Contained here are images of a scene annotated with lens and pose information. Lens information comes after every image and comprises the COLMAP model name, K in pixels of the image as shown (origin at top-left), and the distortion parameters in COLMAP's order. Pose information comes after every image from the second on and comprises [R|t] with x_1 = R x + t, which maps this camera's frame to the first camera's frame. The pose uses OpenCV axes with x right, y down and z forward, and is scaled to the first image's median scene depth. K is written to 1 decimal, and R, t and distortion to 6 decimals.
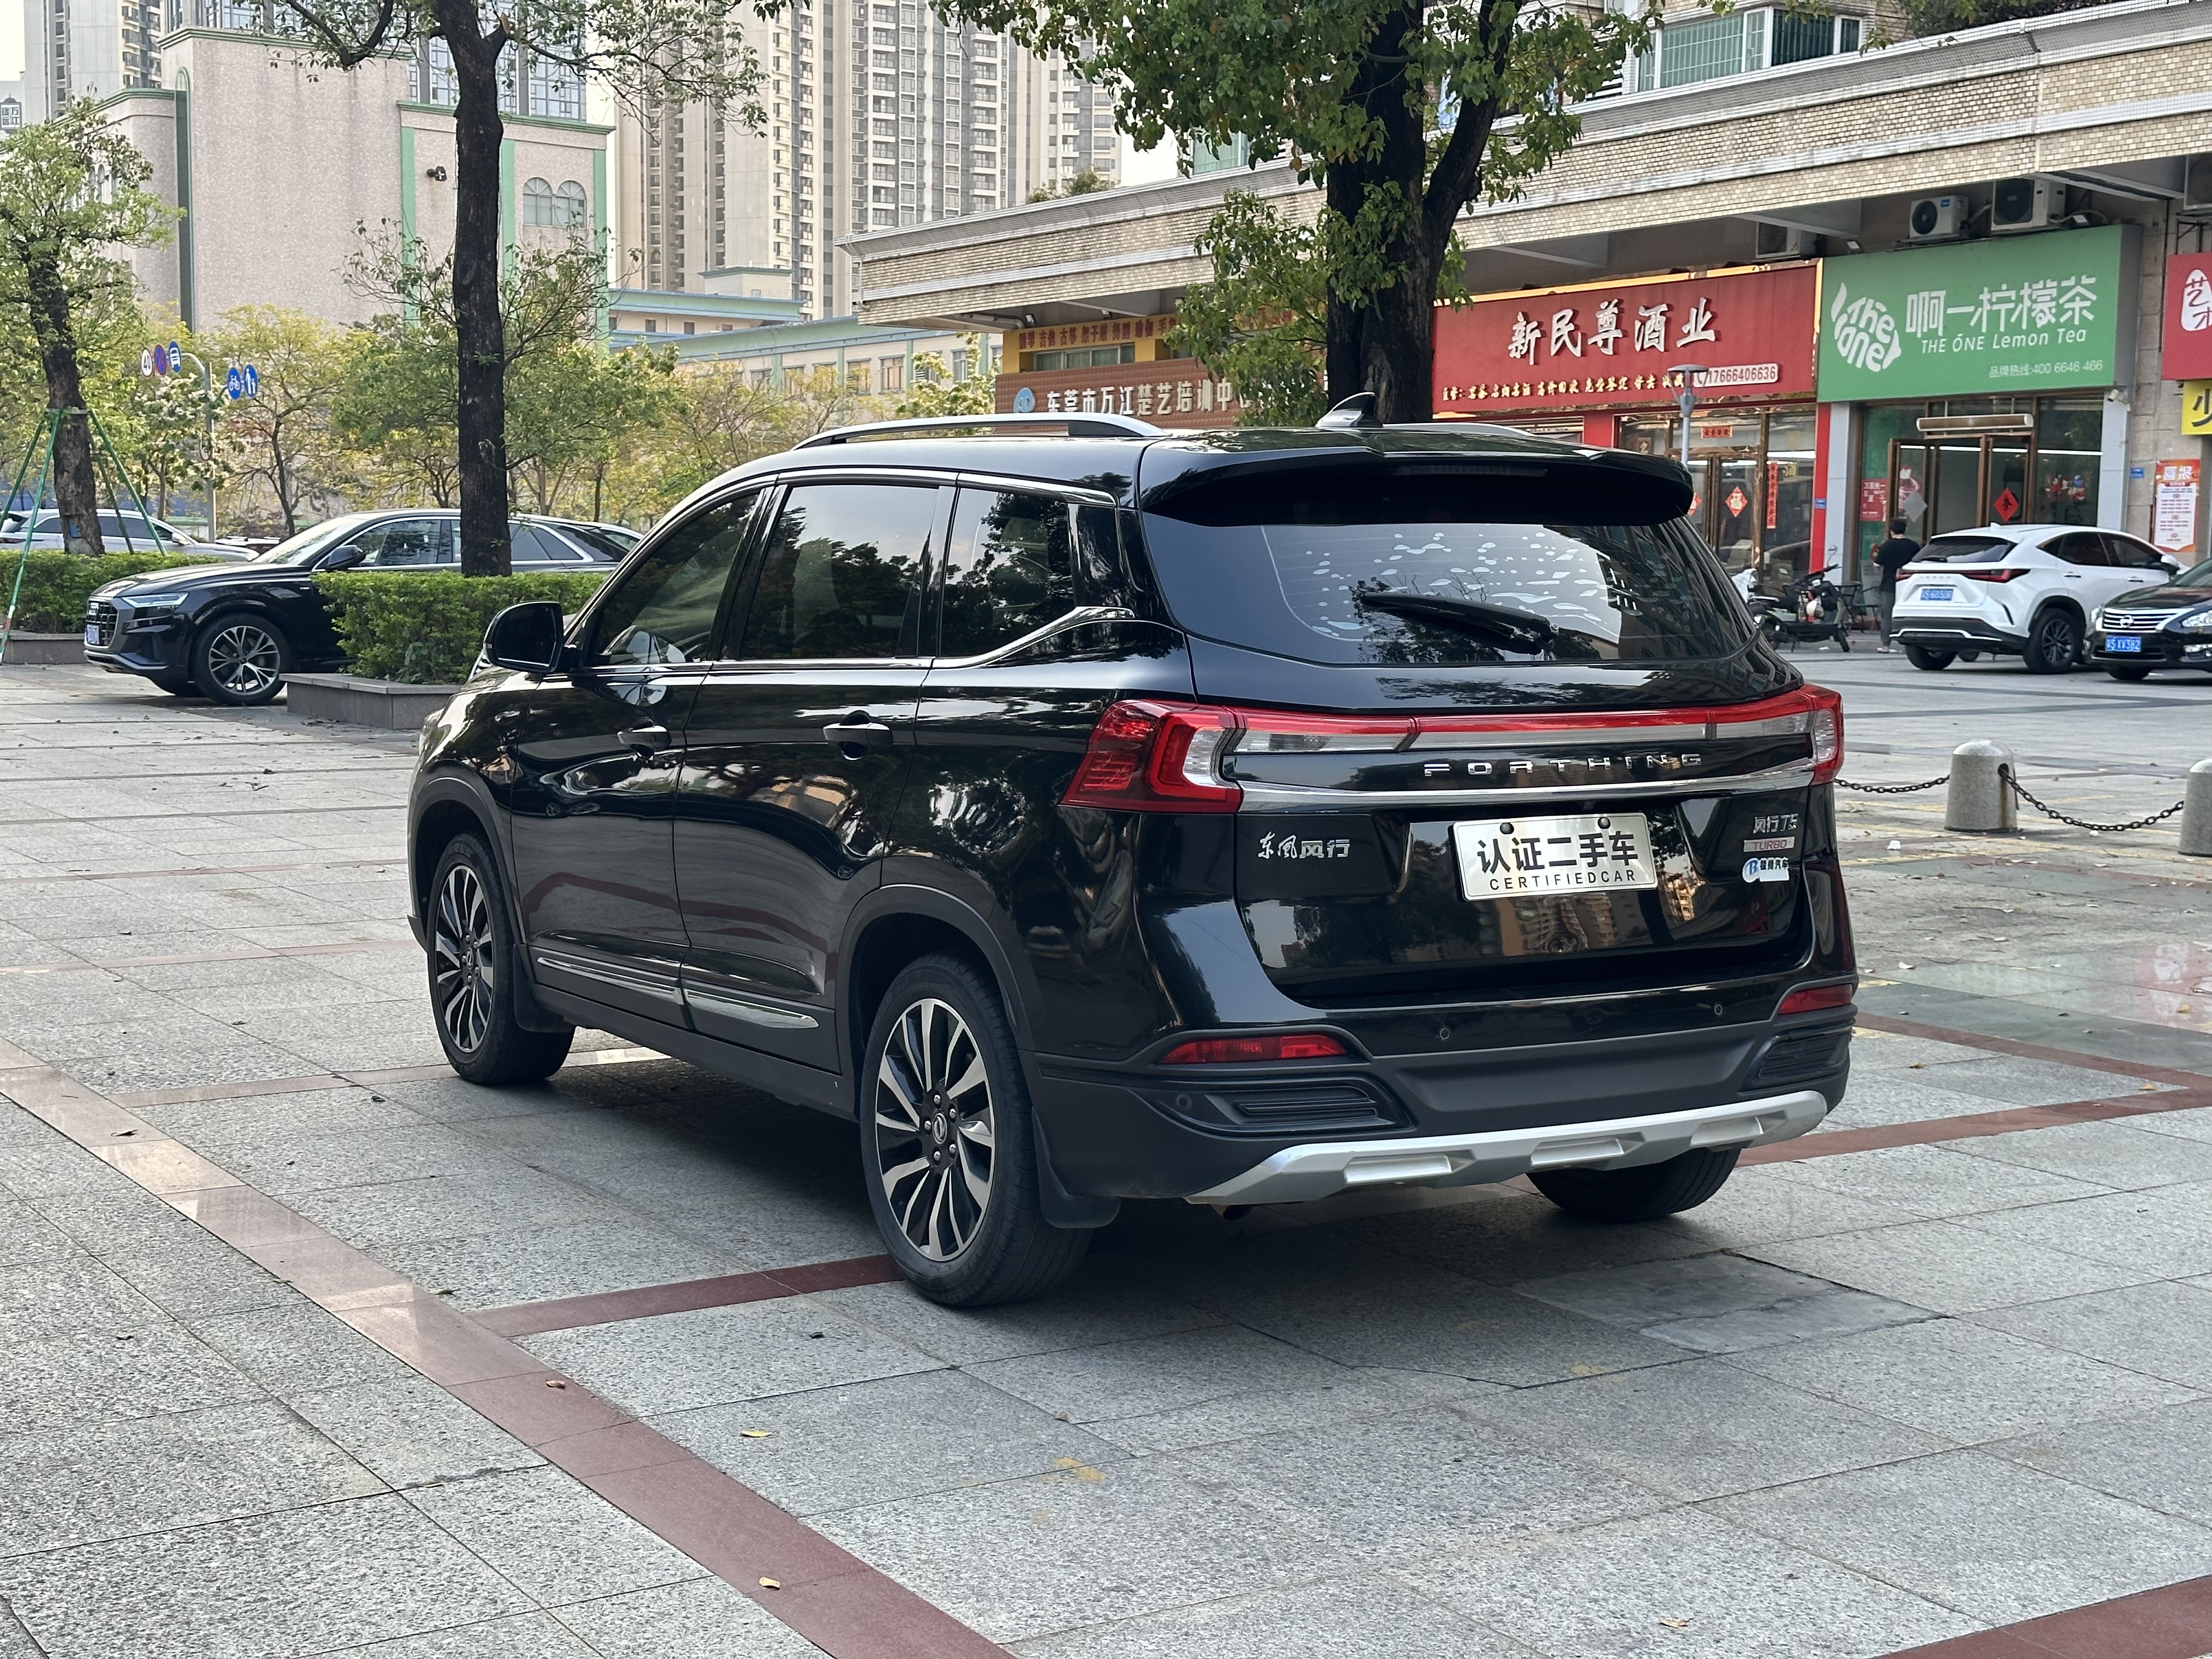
lens RADIAL K [[3082.3, 0, 1095.9], [0, 3082.3, 837.5], [0, 0, 1]] dist [0.141790, -0.096711]
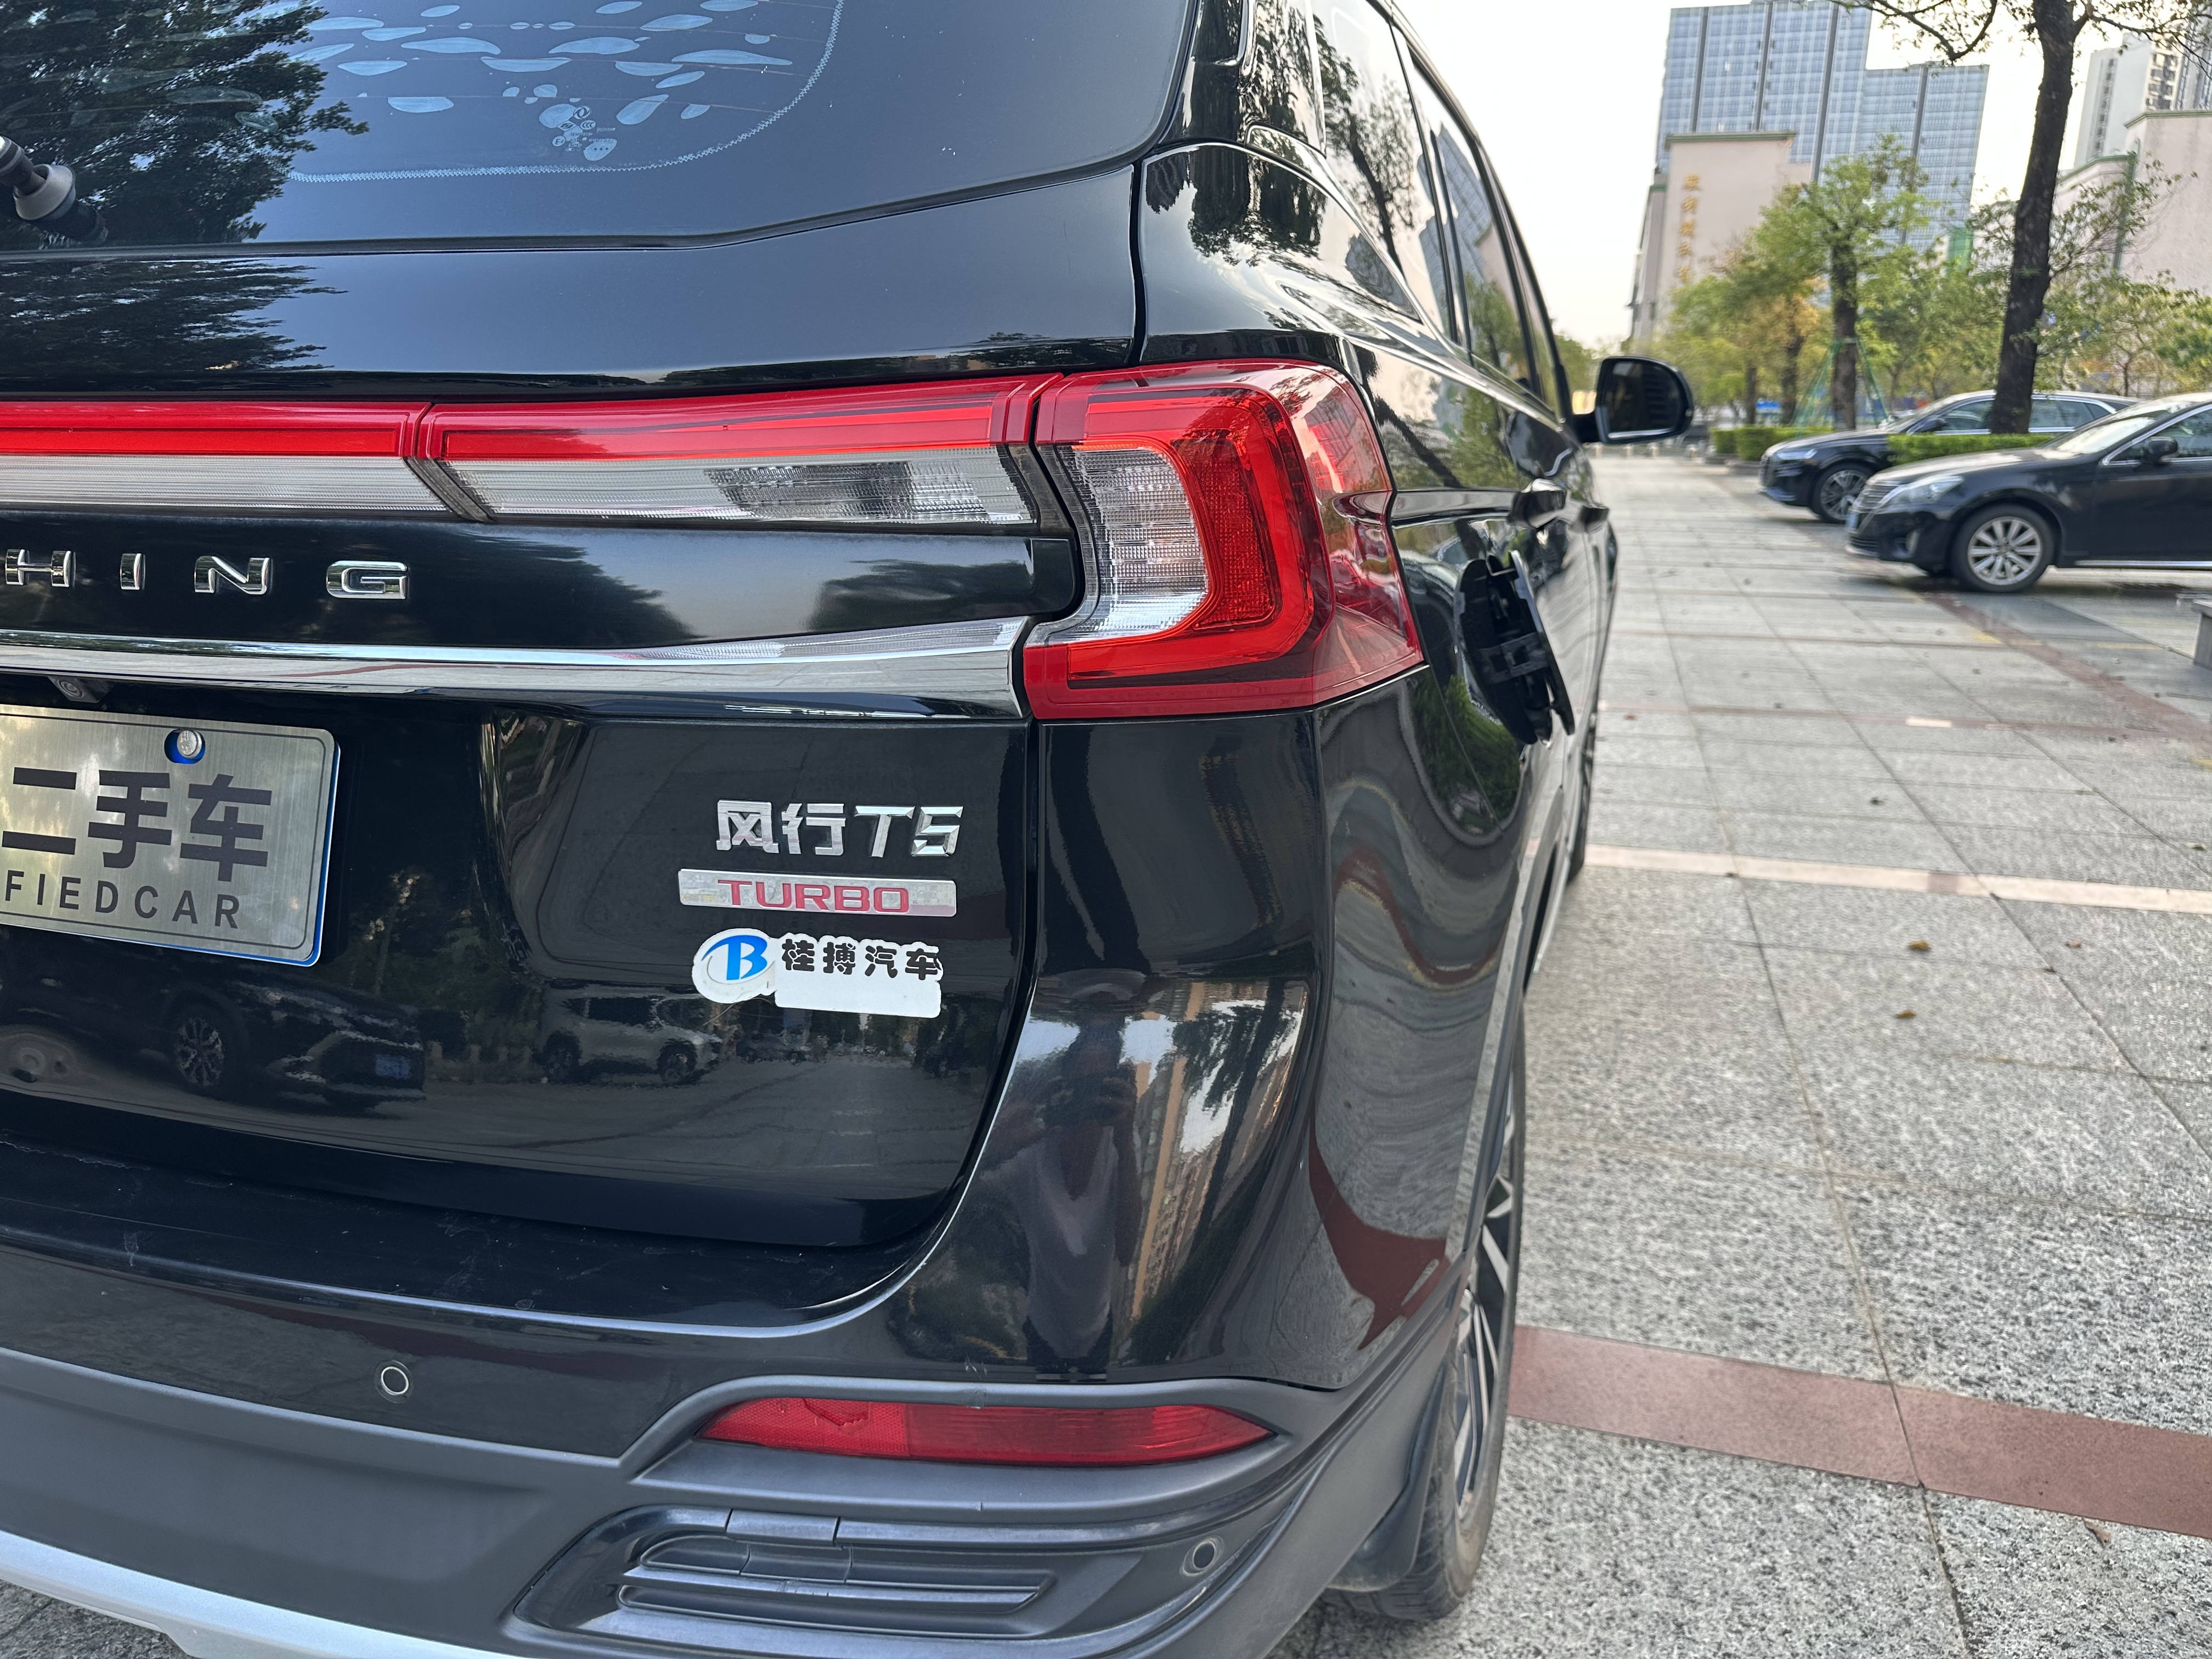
lens RADIAL K [[1576.4, 0, 1106.0], [0, 1576.4, 829.5], [0, 0, 1]] dist [-0.000391, -0.006079]
pose [[0.658458, 0.183848, -0.729817, 0.360179], [-0.075066, 0.980913, 0.179374, -0.034530], [0.748865, -0.063326, 0.659690, 0.962032]]
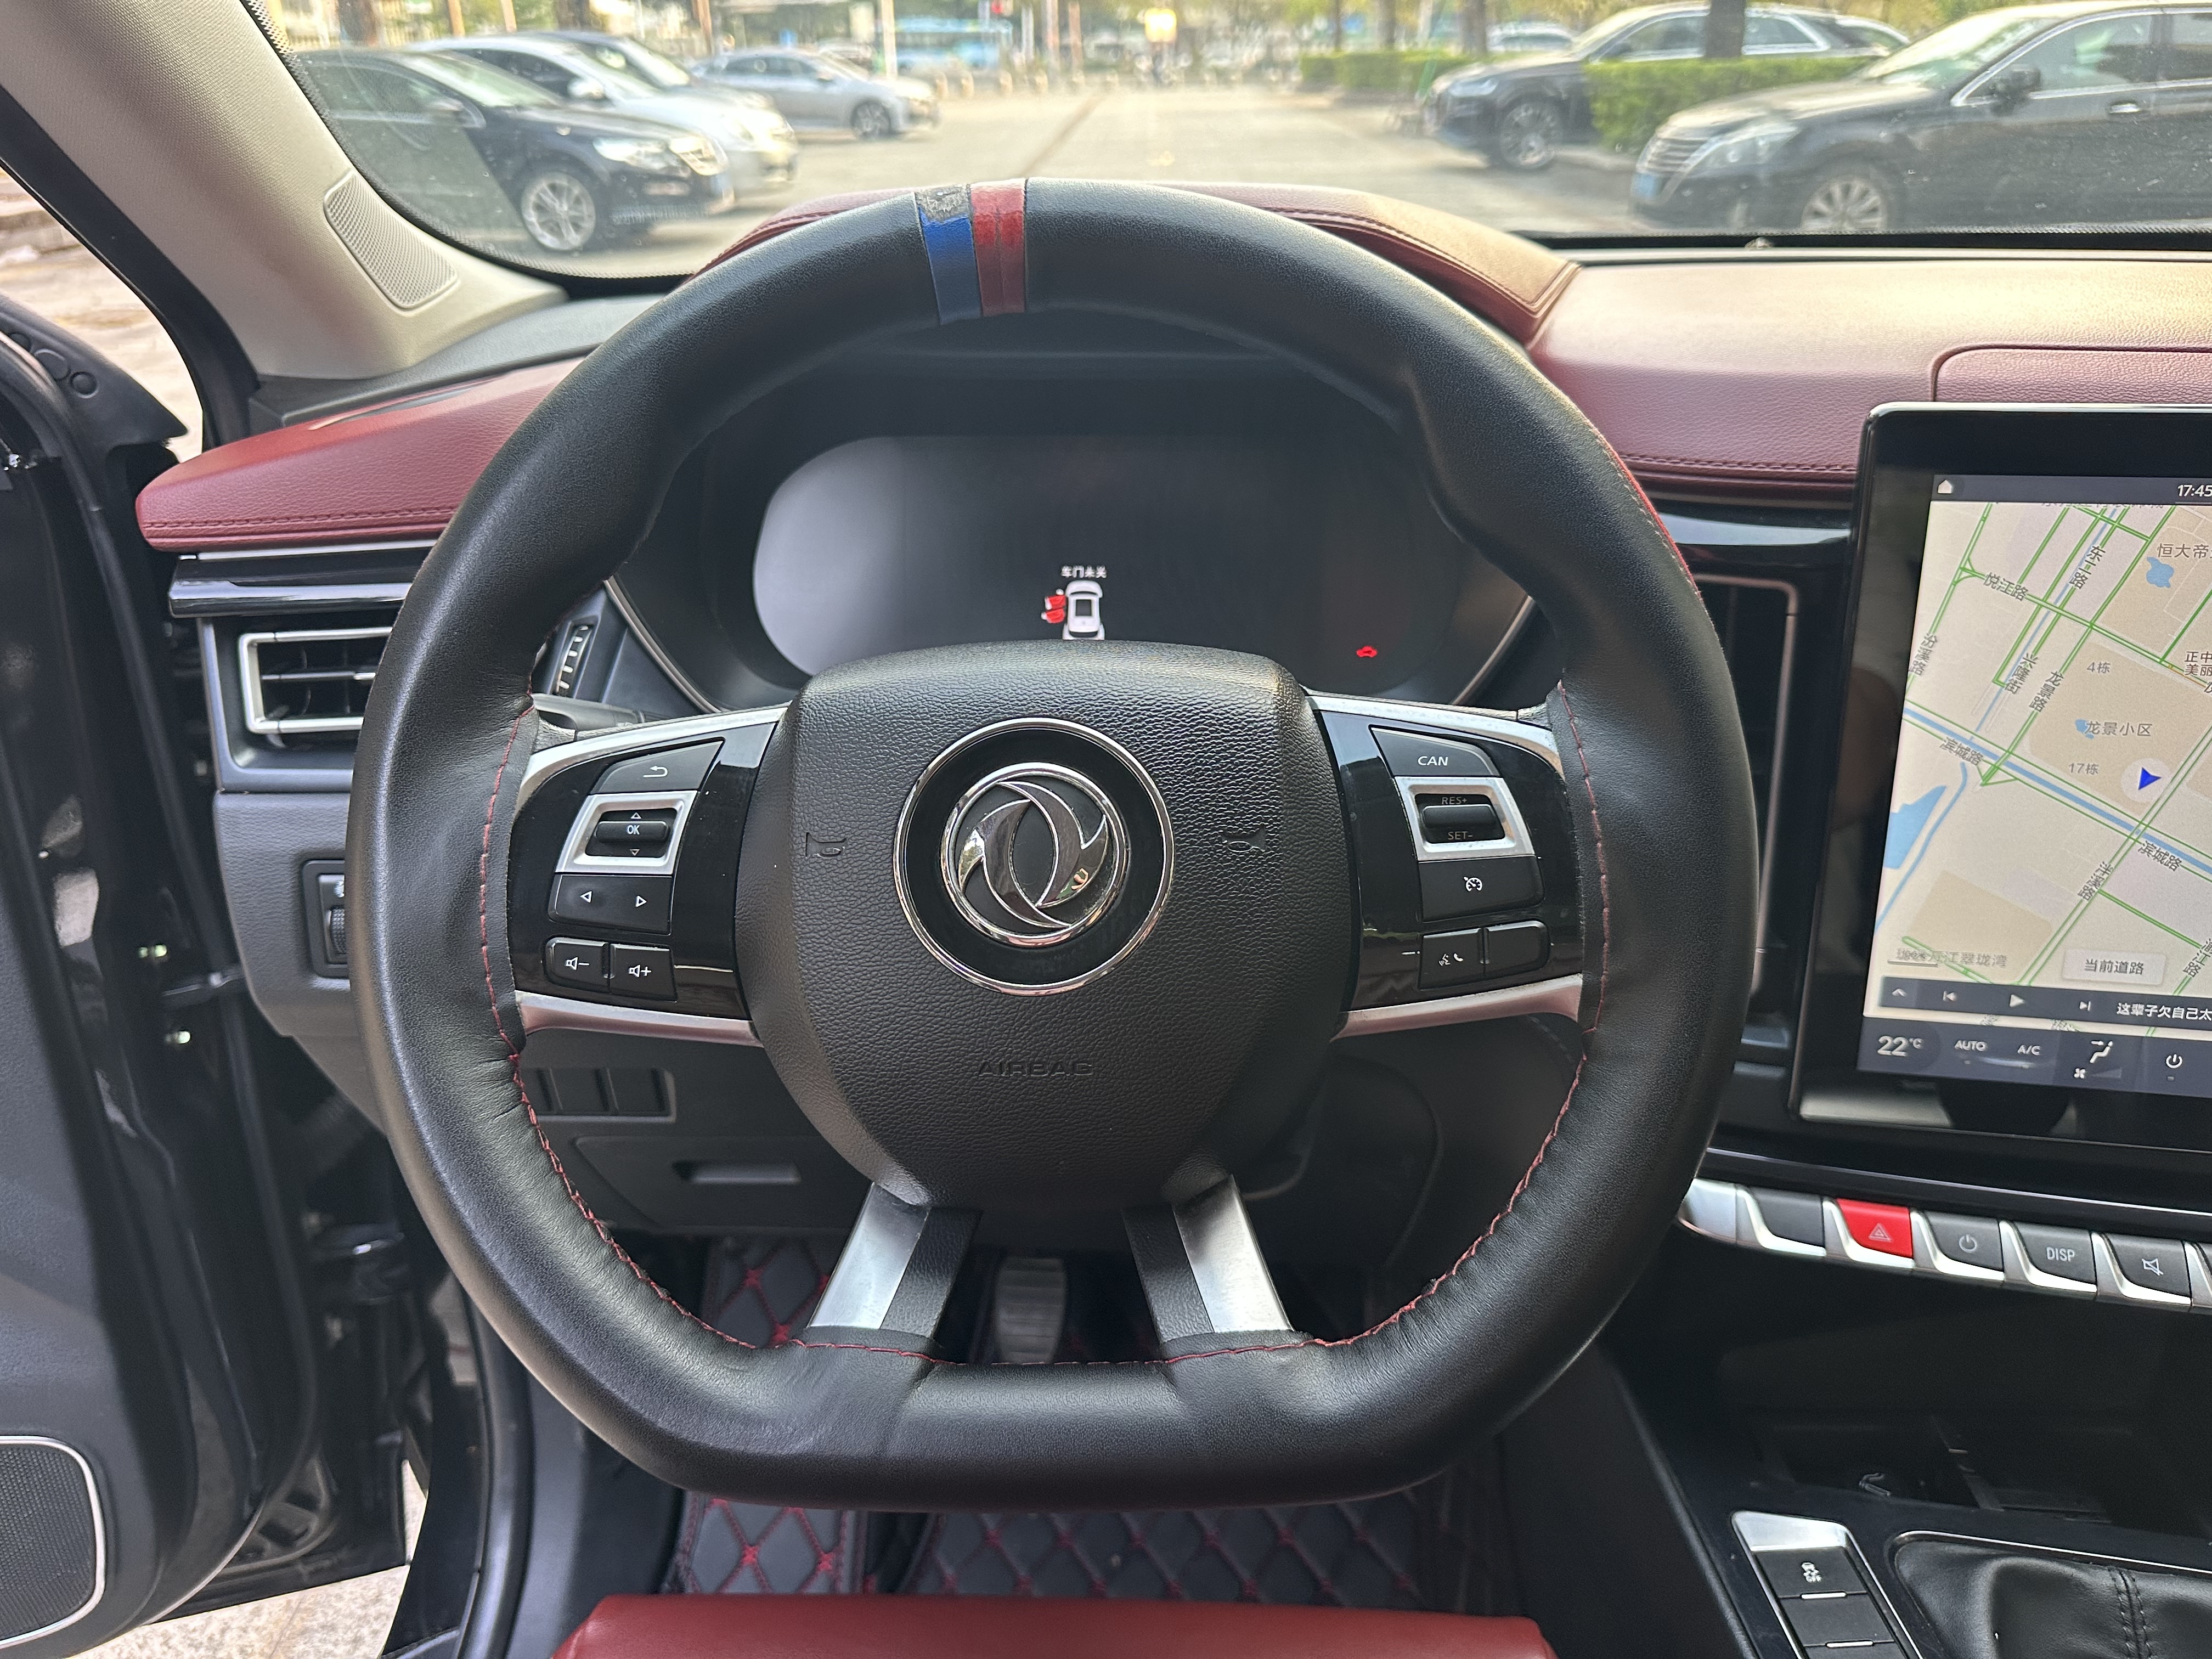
lens RADIAL K [[1606.0, 0, 1101.4], [0, 1606.0, 836.2], [0, 0, 1]] dist [-0.008040, -0.006574]
pose [[0.836091, 0.218405, -0.503241, -0.090987], [-0.027068, 0.932640, 0.359791, -0.091228], [0.547923, -0.287197, 0.785683, 1.291532]]
